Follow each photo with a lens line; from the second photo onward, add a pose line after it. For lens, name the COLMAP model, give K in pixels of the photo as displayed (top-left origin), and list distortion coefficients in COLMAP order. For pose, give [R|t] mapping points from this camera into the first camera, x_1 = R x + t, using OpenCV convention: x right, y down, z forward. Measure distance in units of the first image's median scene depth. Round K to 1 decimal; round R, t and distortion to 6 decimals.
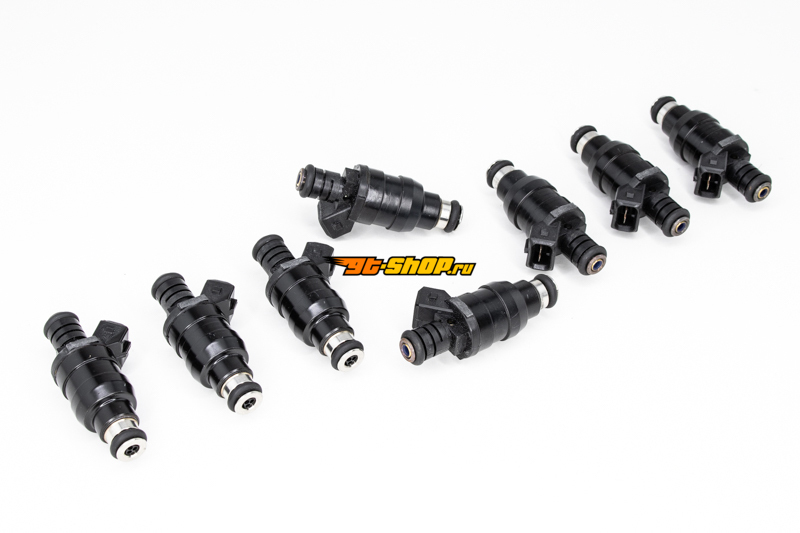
lens RADIAL K [[3455.2, 0, 396.3], [0, 3455.2, 261.4], [0, 0, 1]] dist [-1.717681, 0.000000]
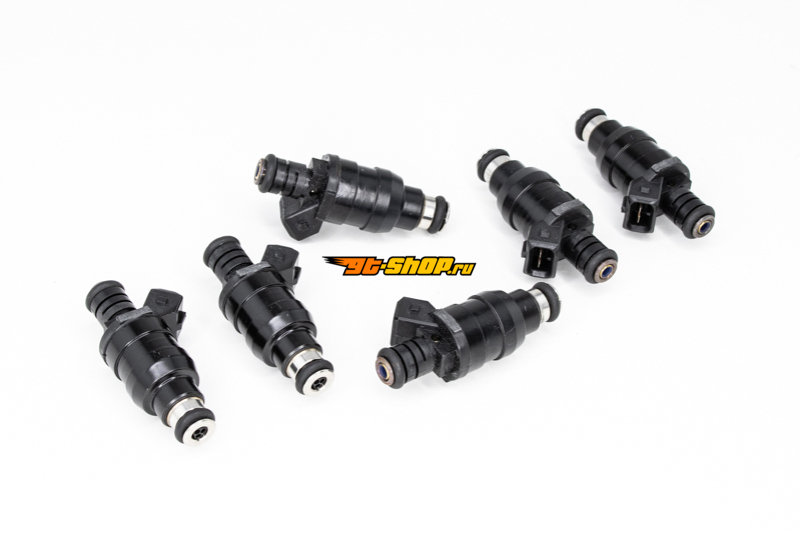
lens RADIAL K [[3455.2, 0, 399.1], [0, 3455.2, 260.2], [0, 0, 1]] dist [-1.717681, 0.000000]
pose [[0.999999, -0.000021, 0.001107, 0.005855], [0.000022, 1.000000, -0.000443, -0.001401], [-0.001107, 0.000443, 0.999999, 0.144830]]
